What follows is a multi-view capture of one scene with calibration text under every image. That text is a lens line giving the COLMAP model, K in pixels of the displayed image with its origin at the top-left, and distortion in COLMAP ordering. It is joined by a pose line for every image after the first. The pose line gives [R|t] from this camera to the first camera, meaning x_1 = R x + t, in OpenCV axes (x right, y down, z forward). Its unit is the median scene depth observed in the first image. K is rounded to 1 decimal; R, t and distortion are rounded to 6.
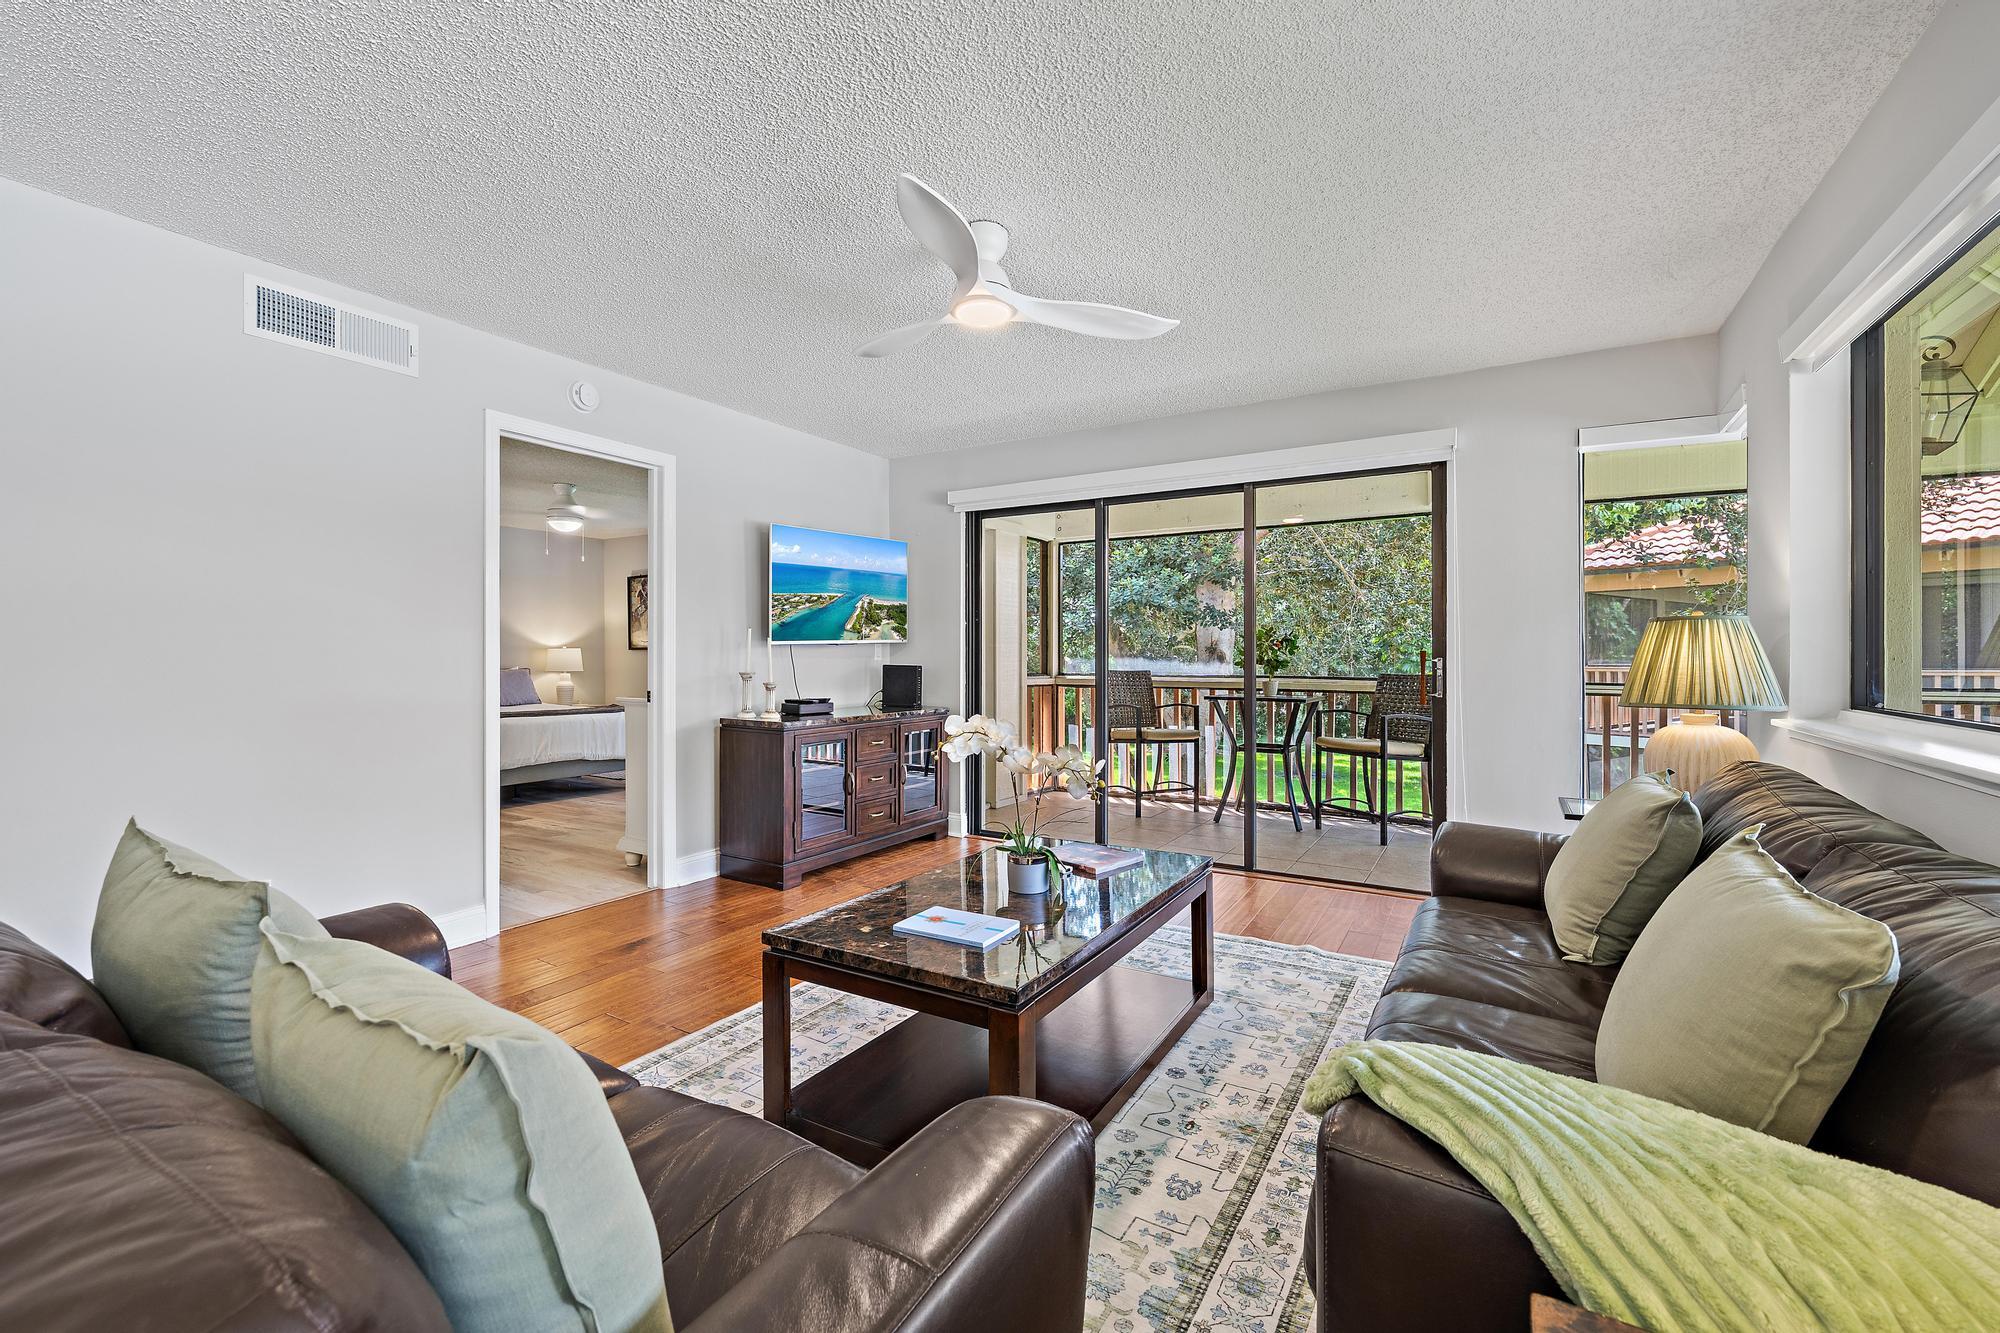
lens RADIAL K [[826.7, 0, 1001.4], [0, 826.7, 653.5], [0, 0, 1]] dist [-0.000228, -0.000976]
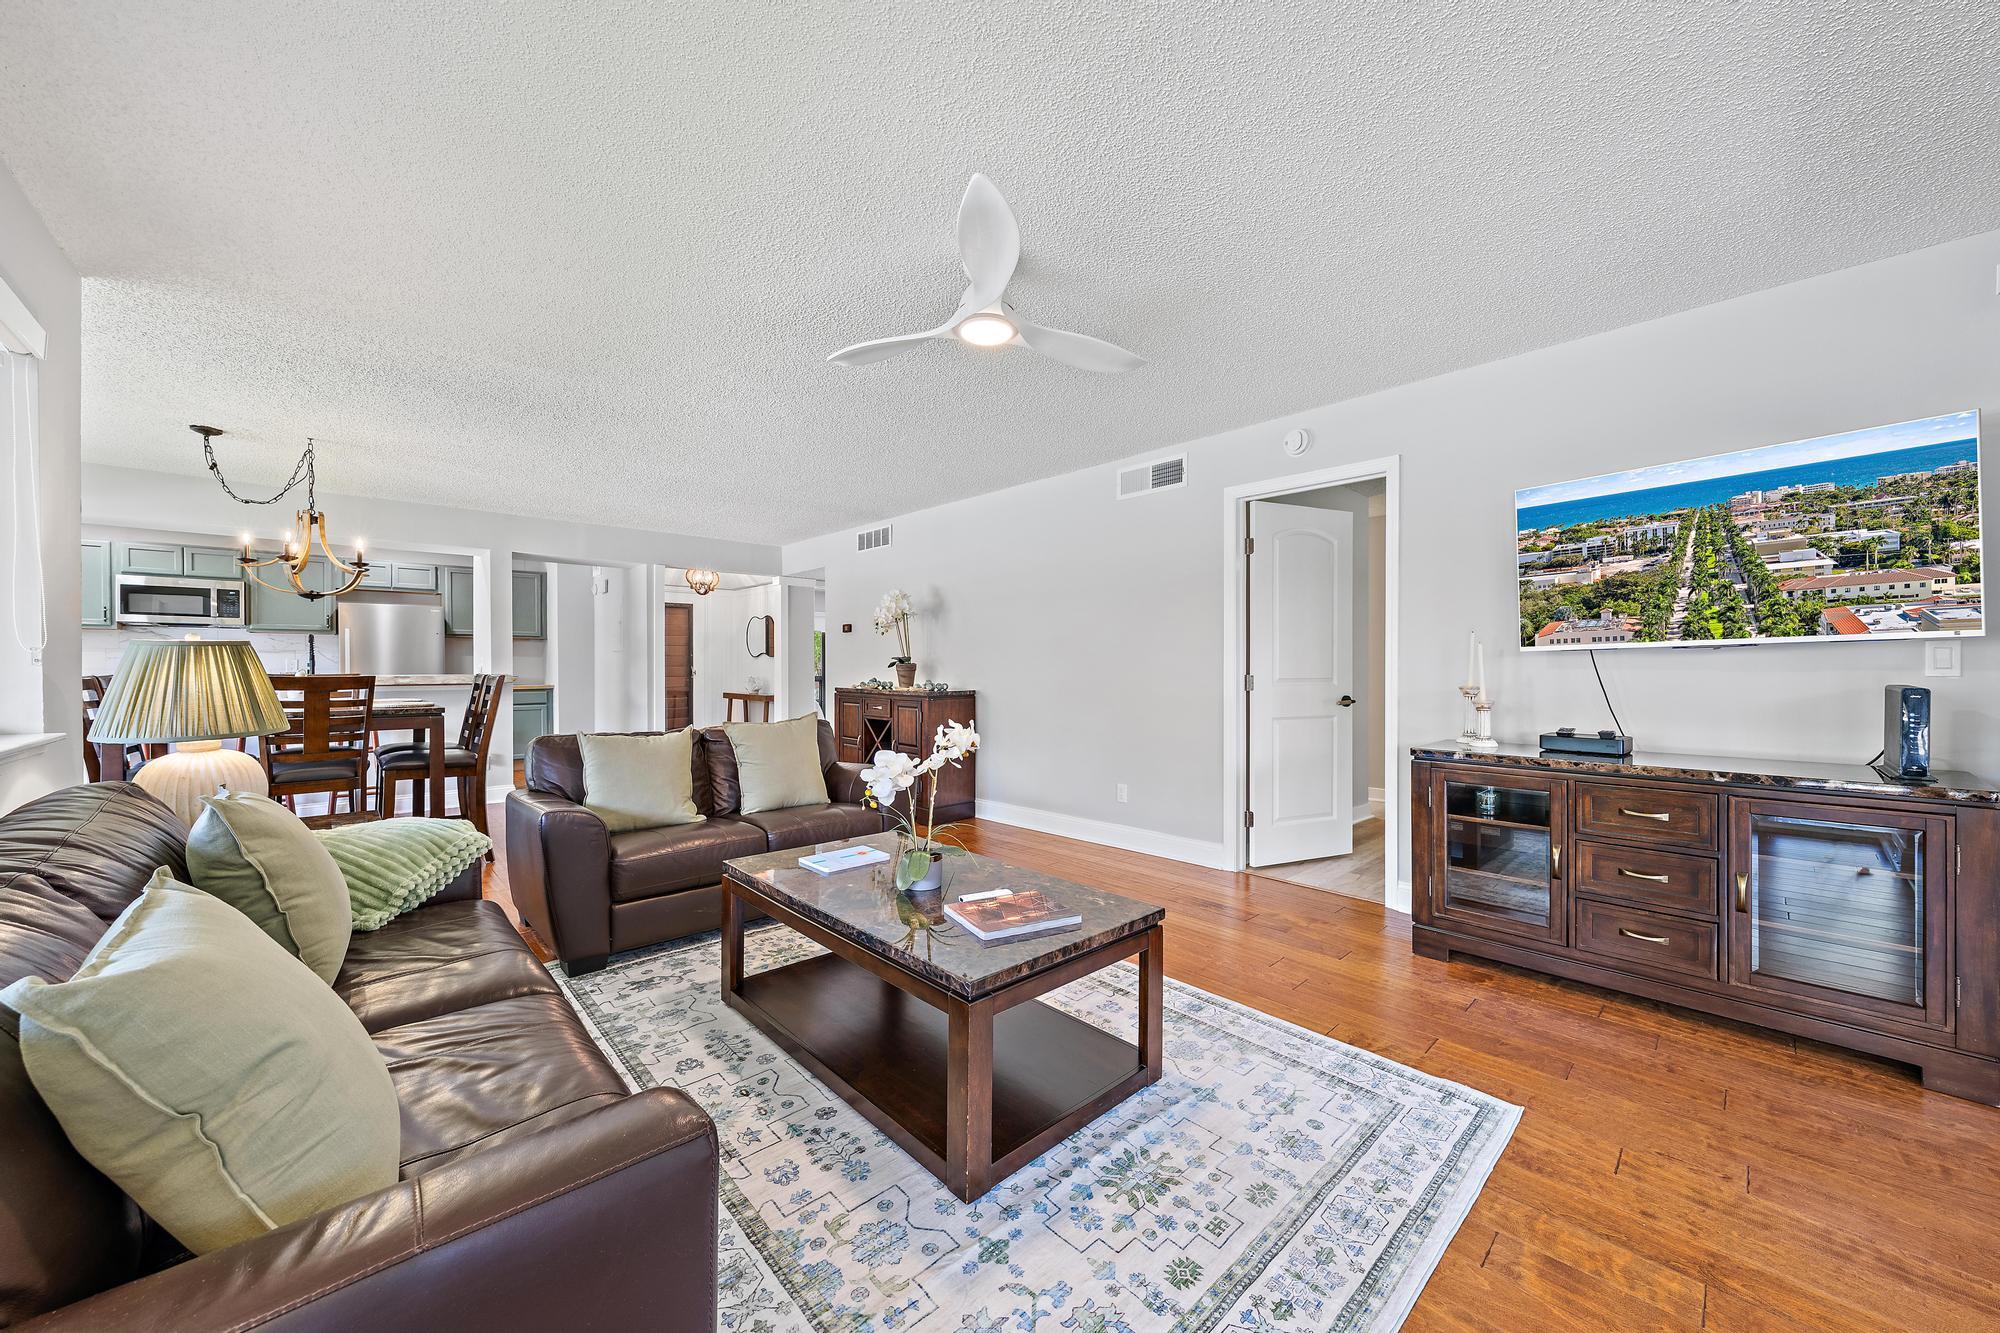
lens RADIAL K [[737.5, 0, 1013.1], [0, 737.5, 670.7], [0, 0, 1]] dist [-0.002944, -0.000537]
pose [[-0.269314, 0.003108, -0.963047, 0.390049], [0.000023, 0.999995, 0.003220, 0.002973], [0.963052, 0.000845, -0.269313, 0.584454]]
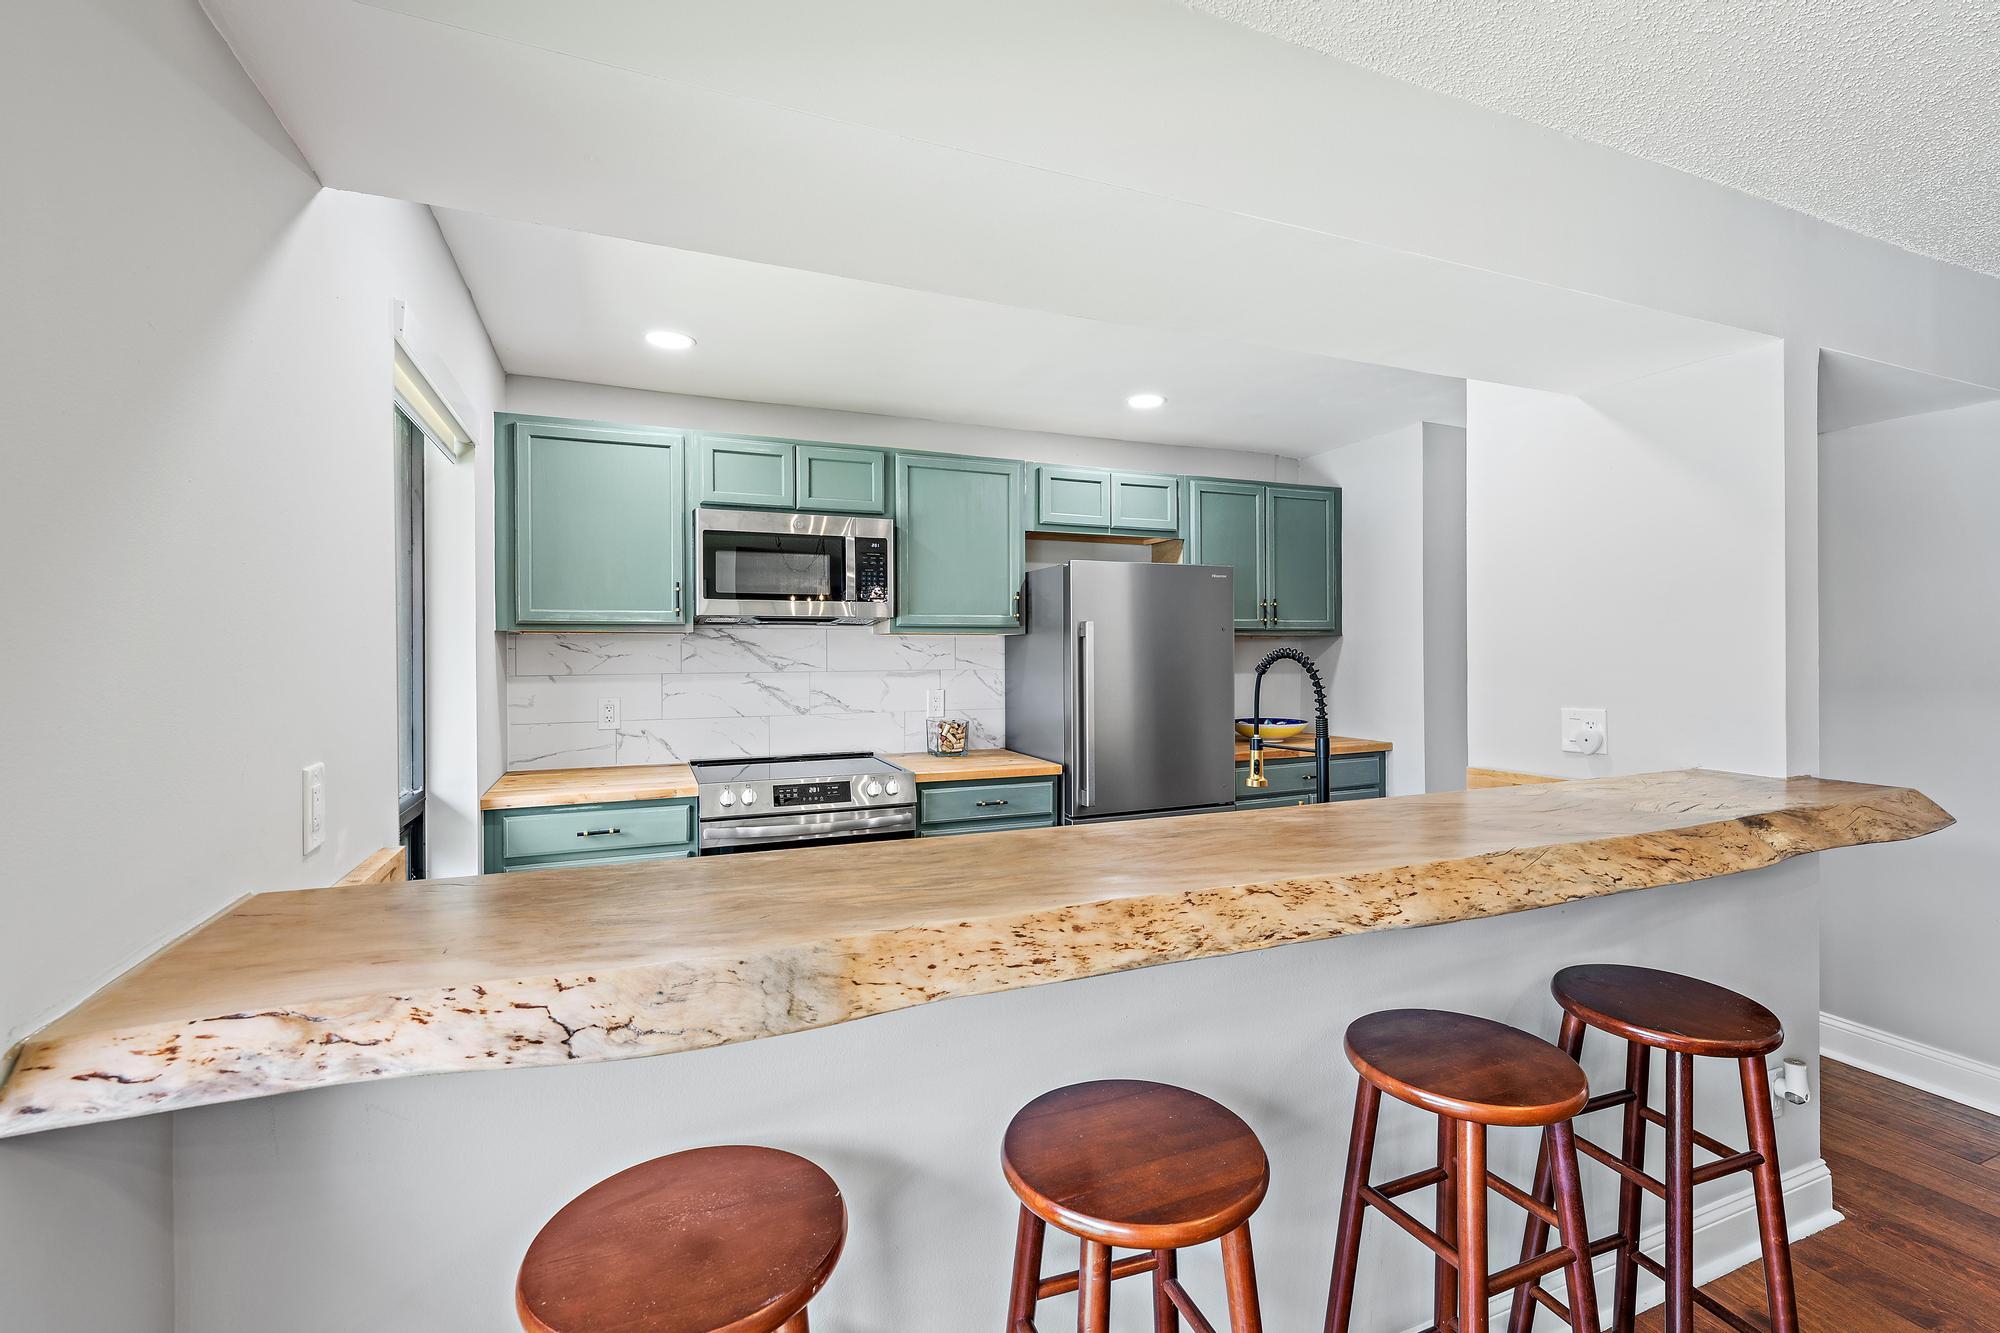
lens RADIAL K [[897.4, 0, 988.1], [0, 897.4, 655.7], [0, 0, 1]] dist [0.004263, -0.000347]
pose [[-0.584796, 0.007016, -0.811150, 0.050722], [0.002852, 0.999974, 0.006593, -0.045813], [0.811176, 0.001542, -0.584801, -0.535994]]
